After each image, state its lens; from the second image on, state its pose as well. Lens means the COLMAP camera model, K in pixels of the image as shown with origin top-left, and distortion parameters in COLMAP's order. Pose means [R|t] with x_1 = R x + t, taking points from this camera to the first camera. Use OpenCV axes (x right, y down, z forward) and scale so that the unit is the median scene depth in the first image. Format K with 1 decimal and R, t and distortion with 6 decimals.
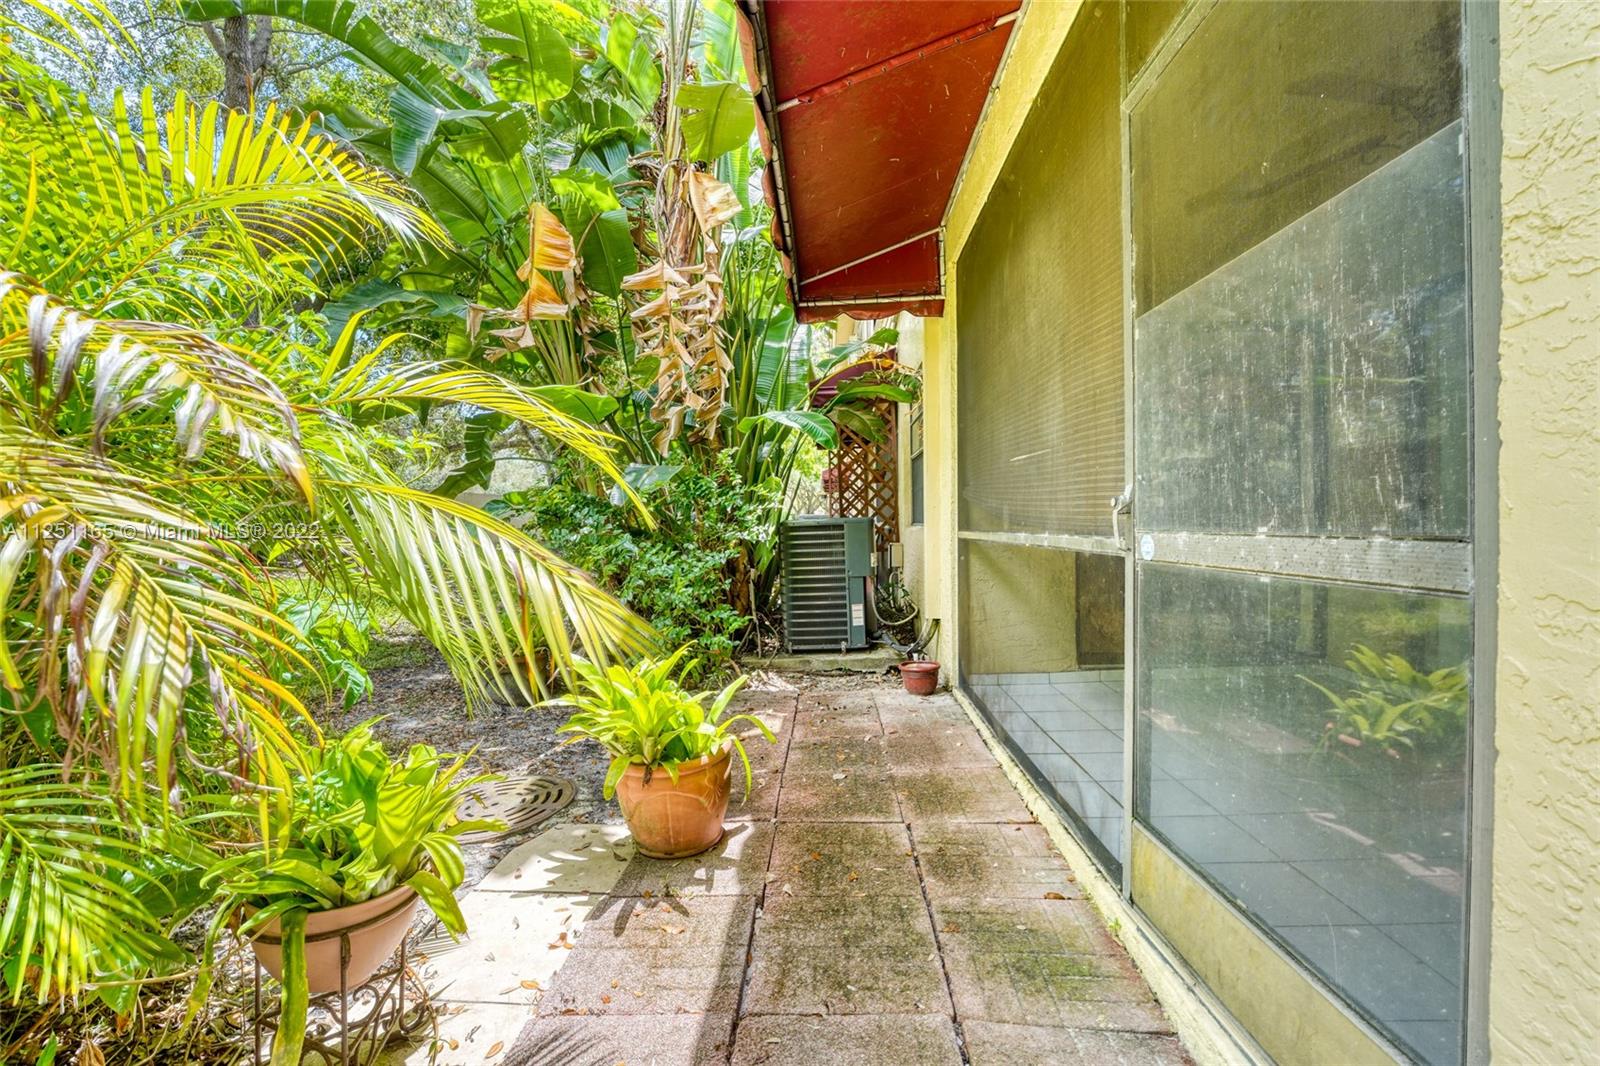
lens RADIAL K [[653.0, 0, 793.3], [0, 653.0, 526.8], [0, 0, 1]] dist [-0.028311, 0.000760]
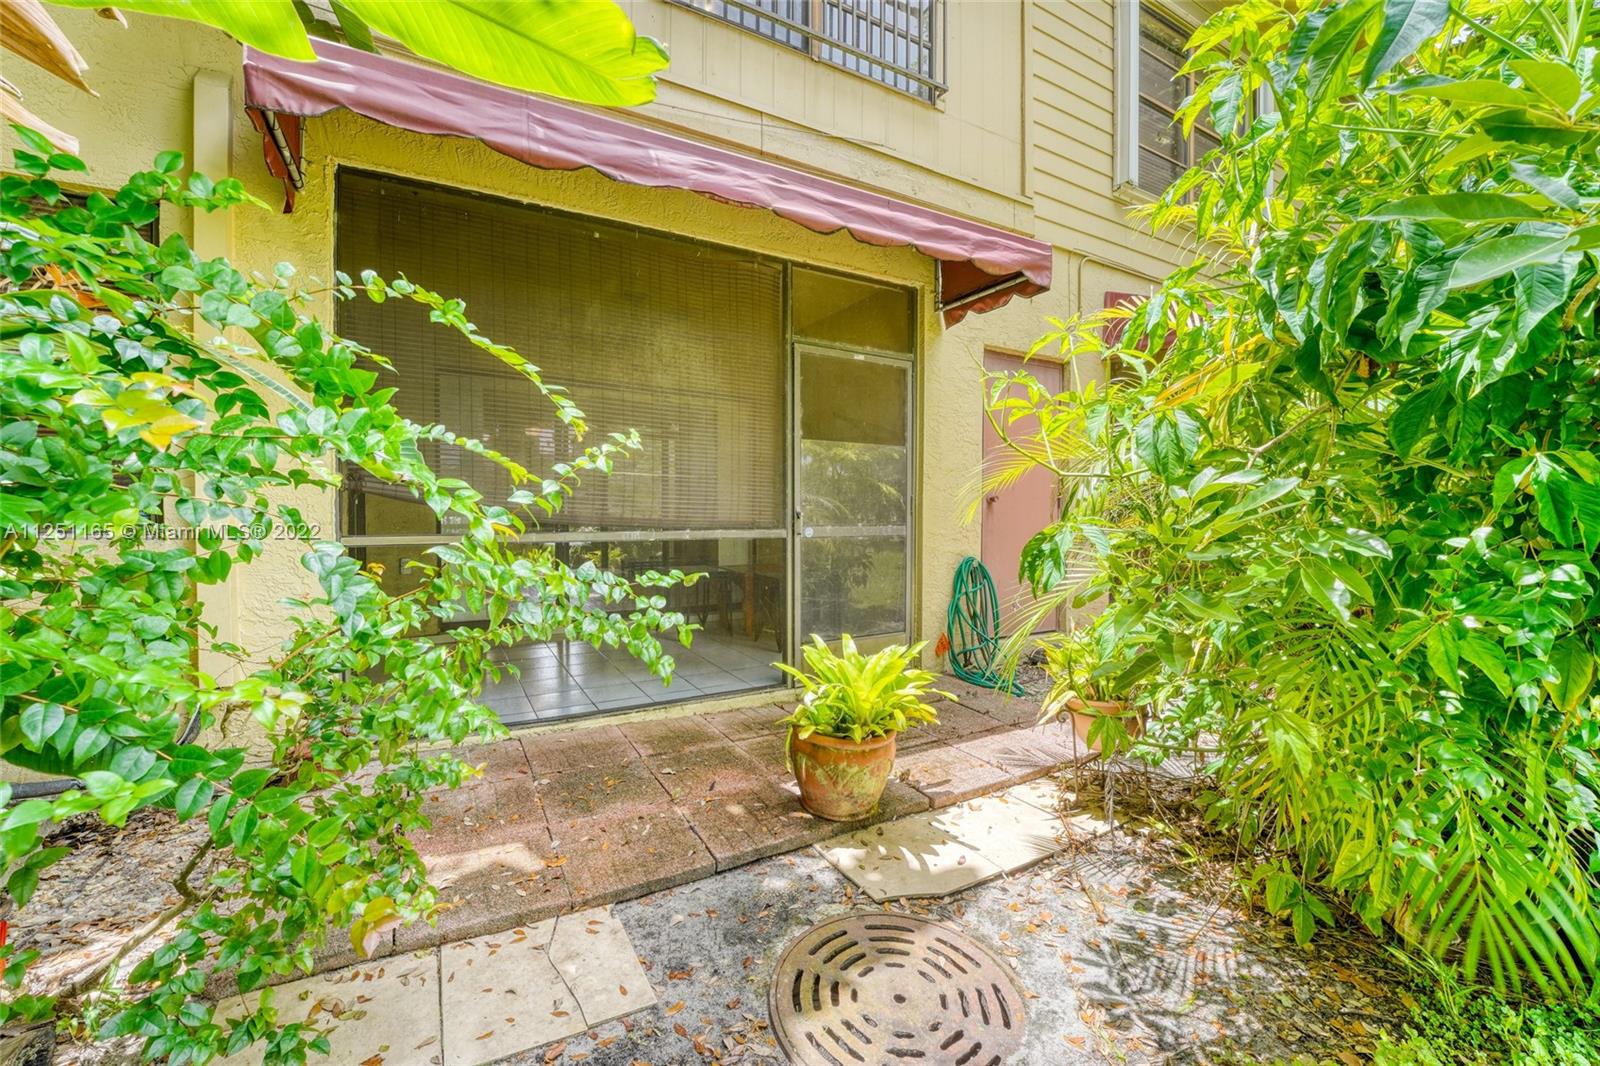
lens RADIAL K [[653.0, 0, 805.3], [0, 653.0, 530.6], [0, 0, 1]] dist [-0.028311, 0.000760]
pose [[-0.549788, -0.017586, 0.835119, -0.902628], [0.011125, 0.999536, 0.028372, -0.020571], [-0.835230, 0.024889, -0.549337, 1.388605]]
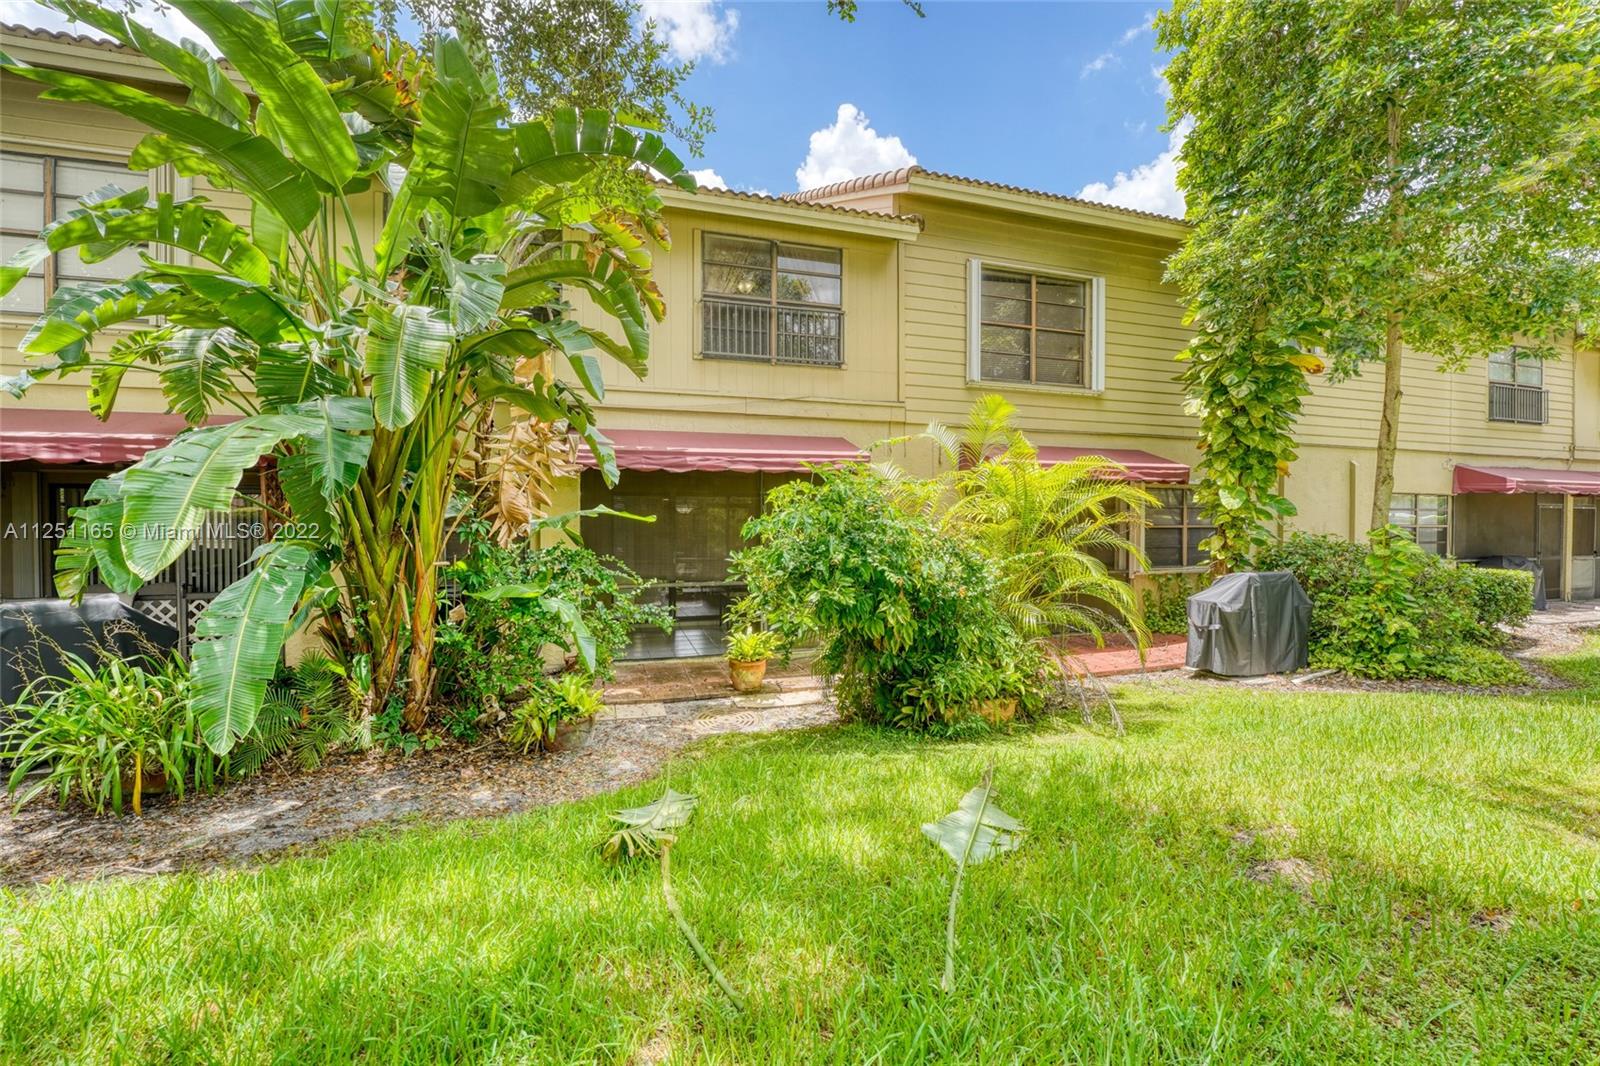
lens RADIAL K [[653.0, 0, 796.5], [0, 653.0, 532.7], [0, 0, 1]] dist [-0.028311, 0.000760]
pose [[-0.348557, -0.005661, 0.937271, -2.676695], [0.012840, 0.999859, 0.010814, -0.245530], [-0.937200, 0.015804, -0.348435, 1.553924]]
